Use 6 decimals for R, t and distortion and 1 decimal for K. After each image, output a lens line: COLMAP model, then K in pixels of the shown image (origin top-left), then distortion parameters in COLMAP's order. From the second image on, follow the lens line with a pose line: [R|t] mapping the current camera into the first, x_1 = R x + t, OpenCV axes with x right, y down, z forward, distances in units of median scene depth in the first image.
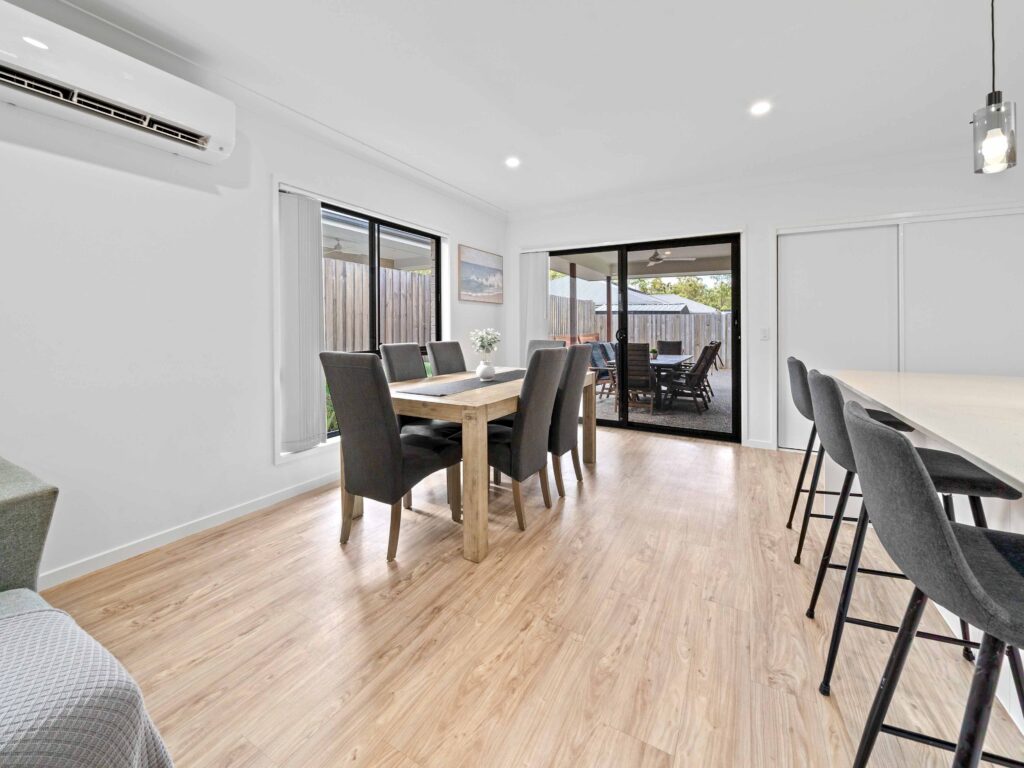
lens RADIAL K [[413.4, 0, 508.6], [0, 413.4, 383.0], [0, 0, 1]] dist [-0.003410, -0.000189]
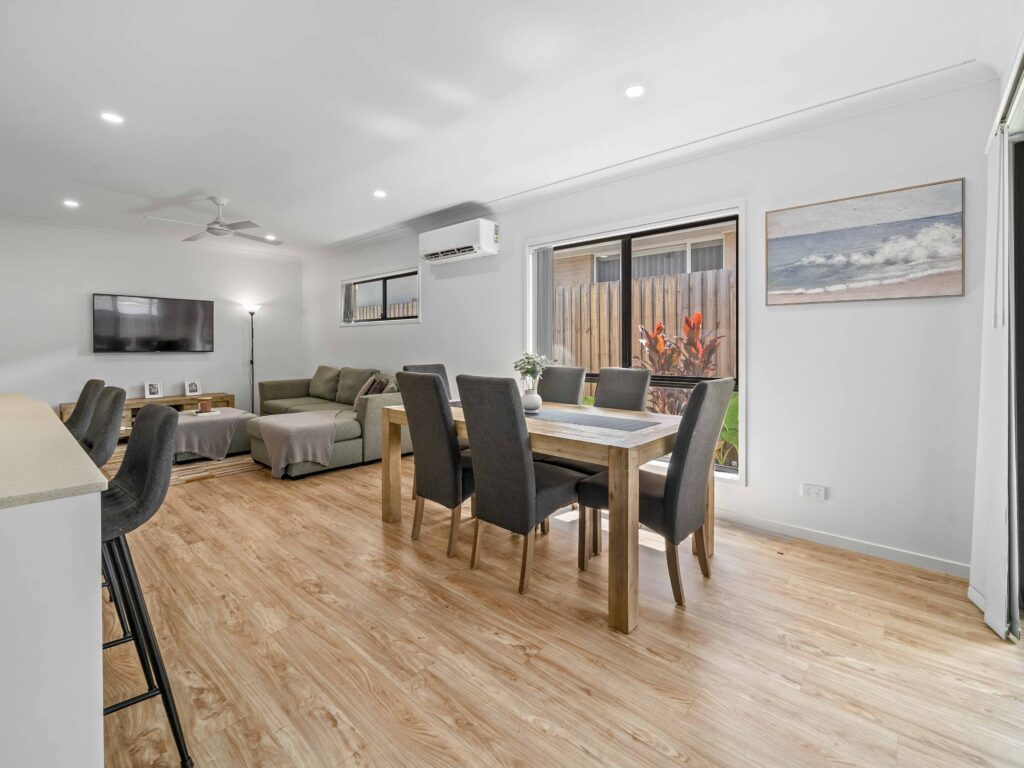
lens RADIAL K [[481.2, 0, 510.5], [0, 481.2, 383.7], [0, 0, 1]] dist [0.000261, -0.000768]
pose [[-0.239392, 0.063839, -0.968822, 1.228622], [-0.148150, 0.983750, 0.101430, -0.204224], [0.959554, 0.167813, -0.226044, 1.578623]]
